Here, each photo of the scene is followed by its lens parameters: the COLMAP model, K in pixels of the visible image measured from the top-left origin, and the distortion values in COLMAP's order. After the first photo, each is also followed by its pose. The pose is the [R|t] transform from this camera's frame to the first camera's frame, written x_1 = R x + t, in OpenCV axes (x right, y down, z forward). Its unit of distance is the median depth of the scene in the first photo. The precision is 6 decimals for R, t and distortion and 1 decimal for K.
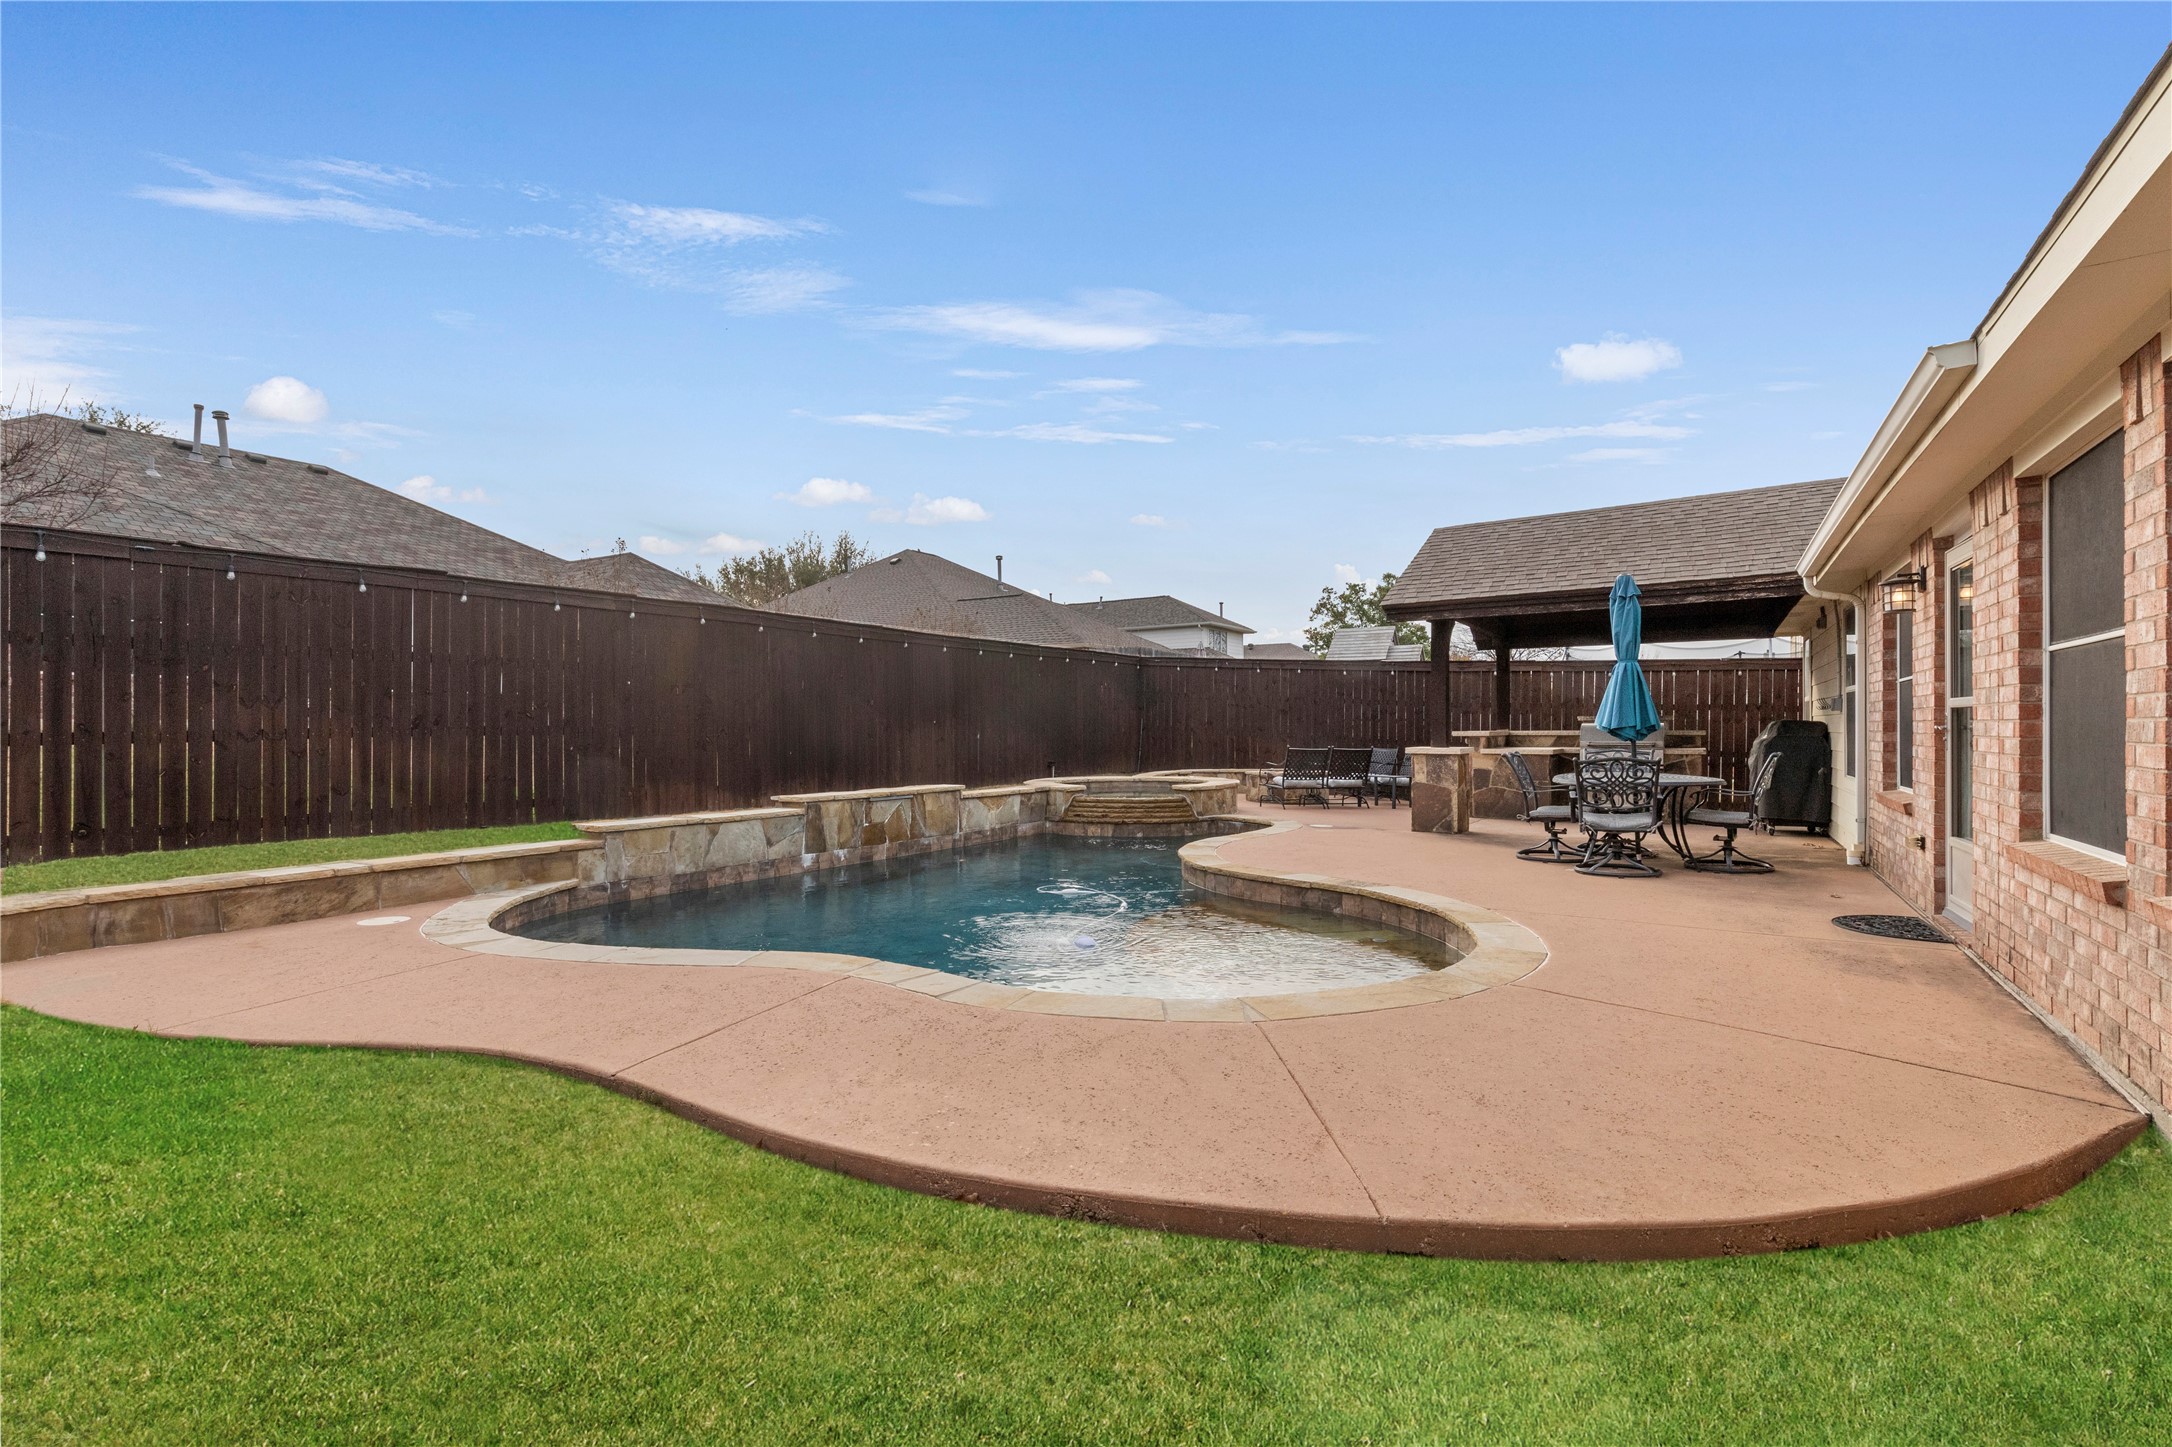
lens RADIAL K [[980.6, 0, 1082.2], [0, 980.6, 717.2], [0, 0, 1]] dist [0.001165, 0.000147]
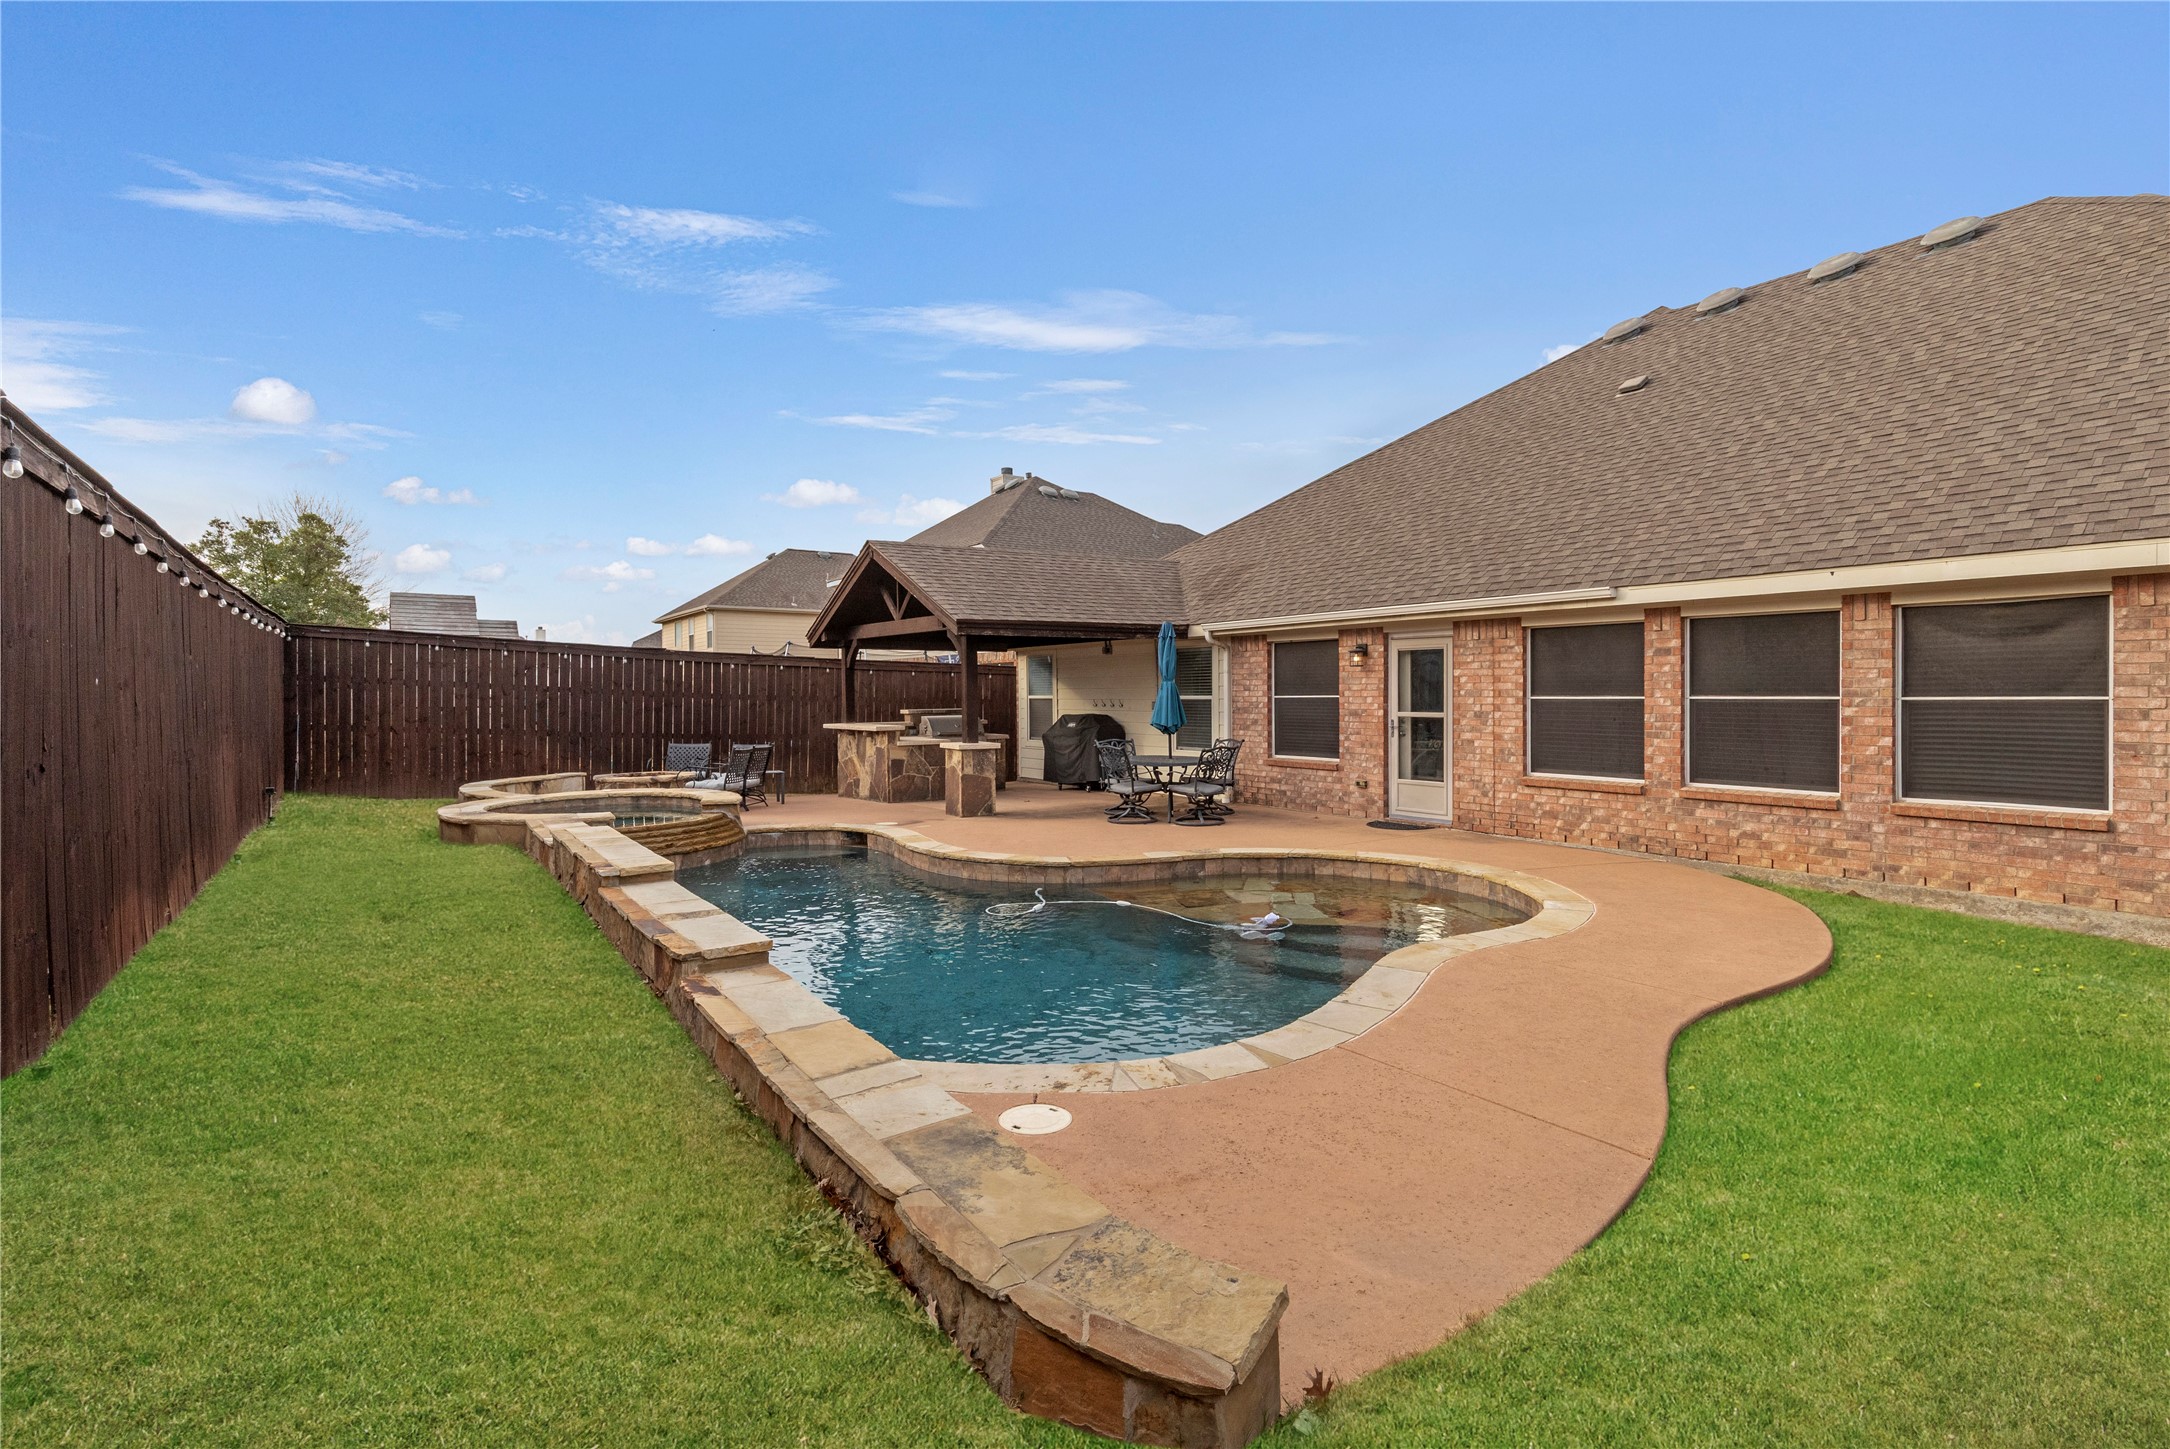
lens RADIAL K [[1045.1, 0, 1085.0], [0, 1045.1, 724.5], [0, 0, 1]] dist [0.000916, 0.000128]
pose [[0.390210, -0.026093, 0.920356, -0.484176], [-0.004072, 0.999540, 0.030064, -0.018842], [-0.920717, -0.015479, 0.389924, 0.273408]]
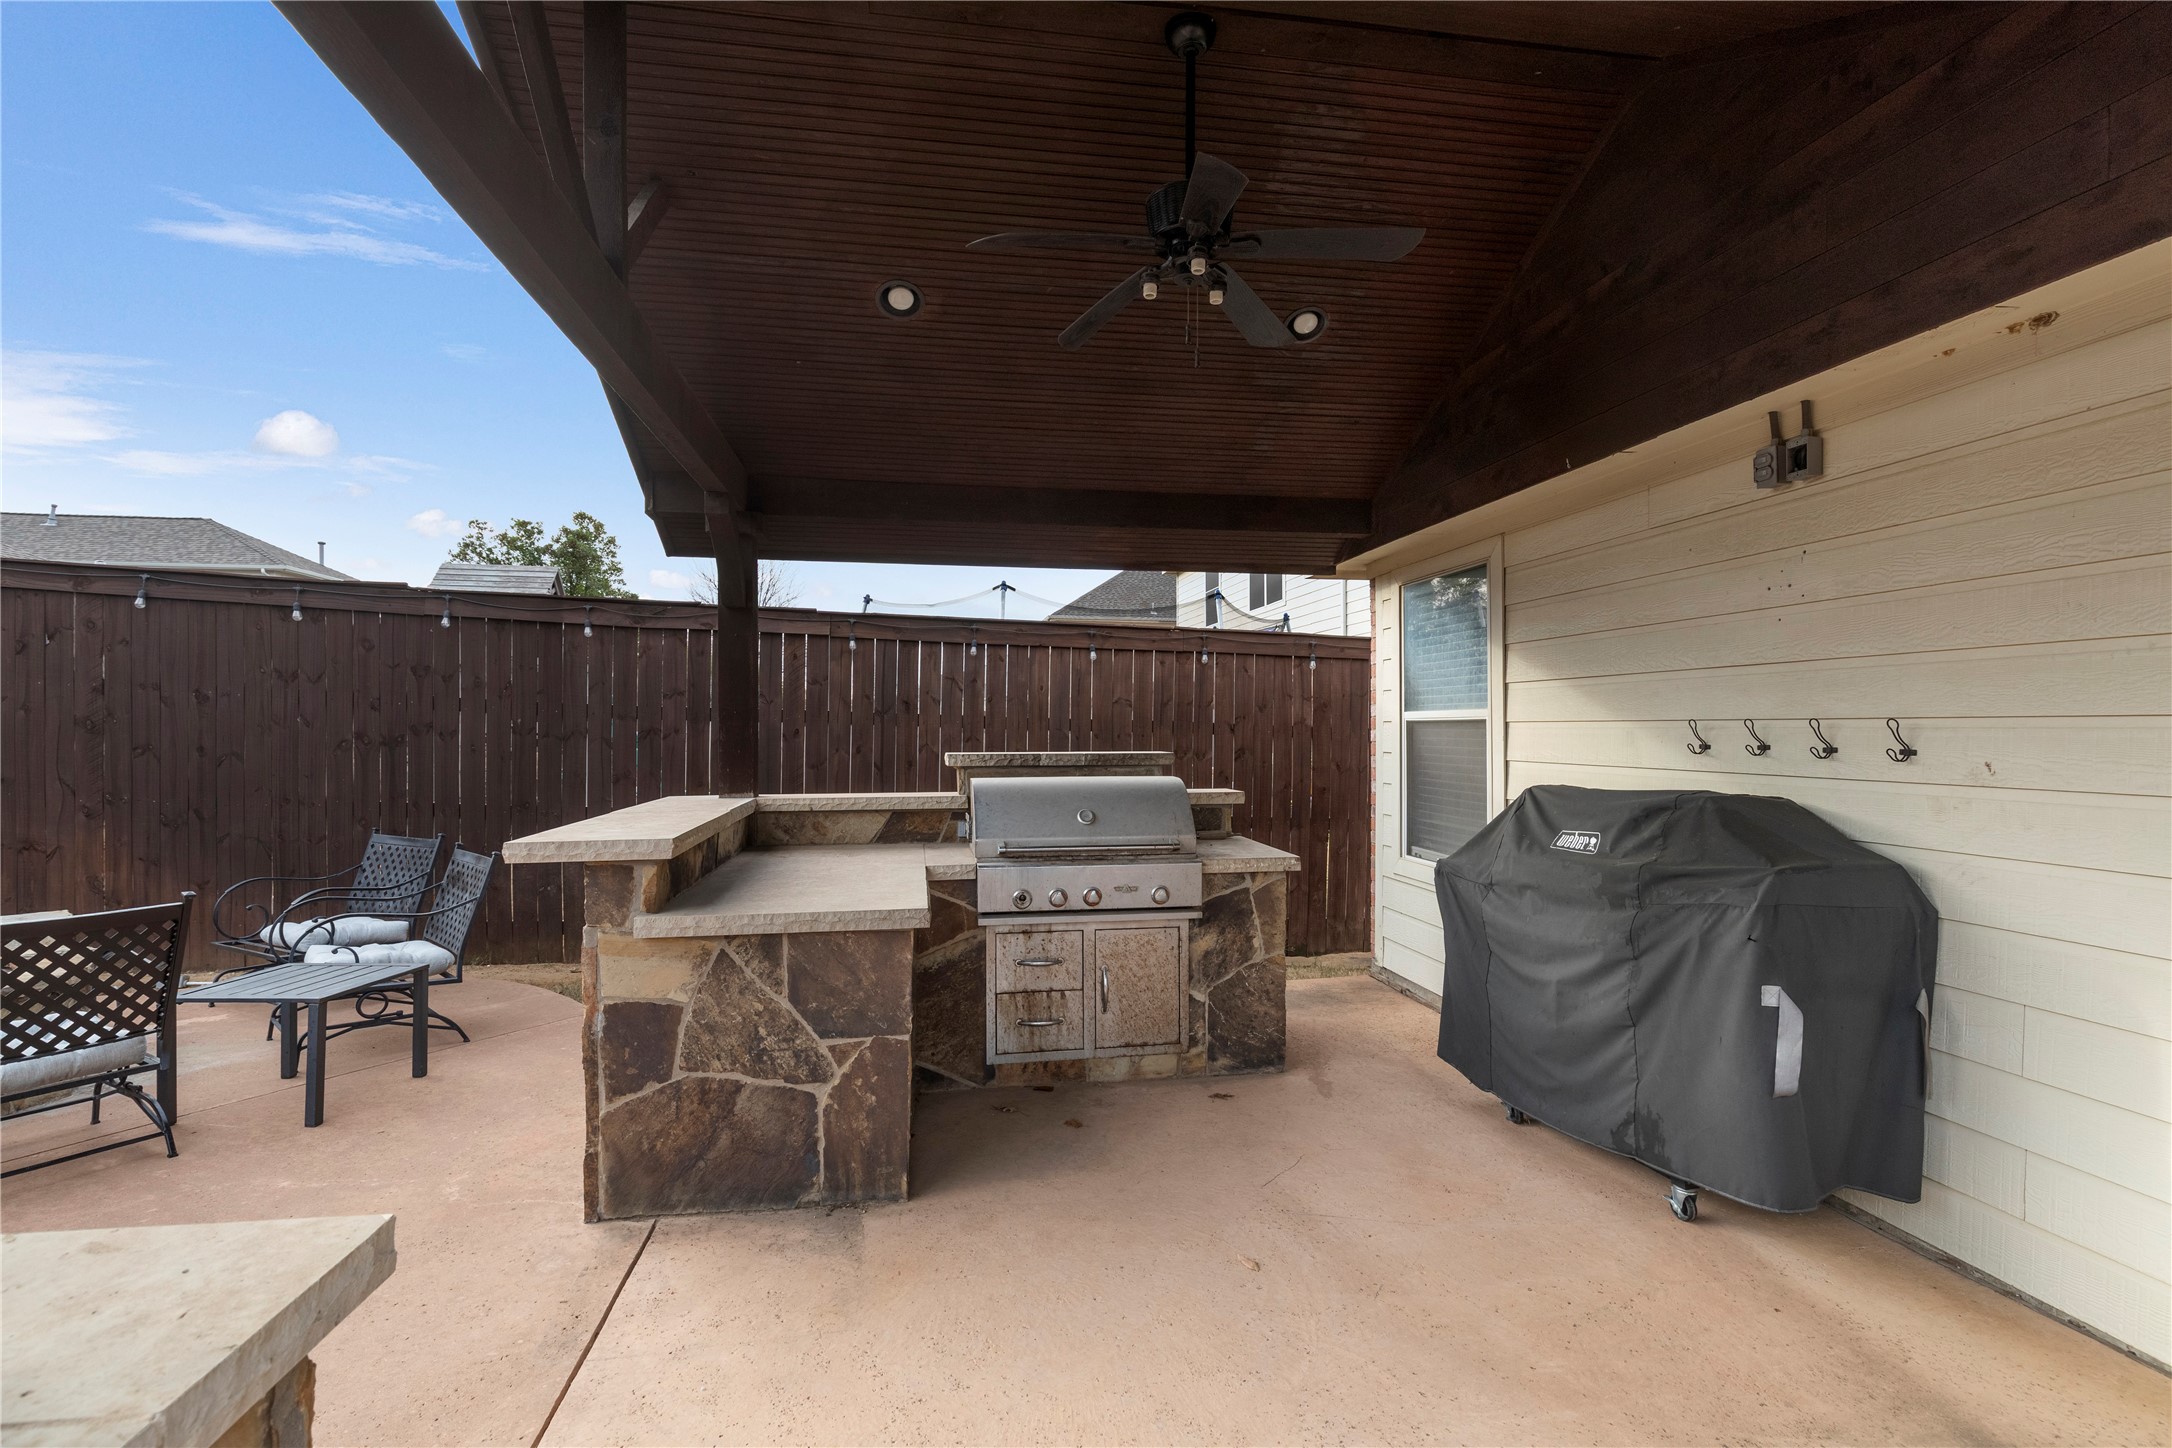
lens RADIAL K [[980.6, 0, 1082.2], [0, 980.6, 717.7], [0, 0, 1]] dist [0.001165, 0.000147]
pose [[0.740221, 0.013038, 0.672237, 0.265494], [-0.011704, 0.999910, -0.006505, -0.010086], [-0.672262, -0.003053, 0.740307, 0.614992]]
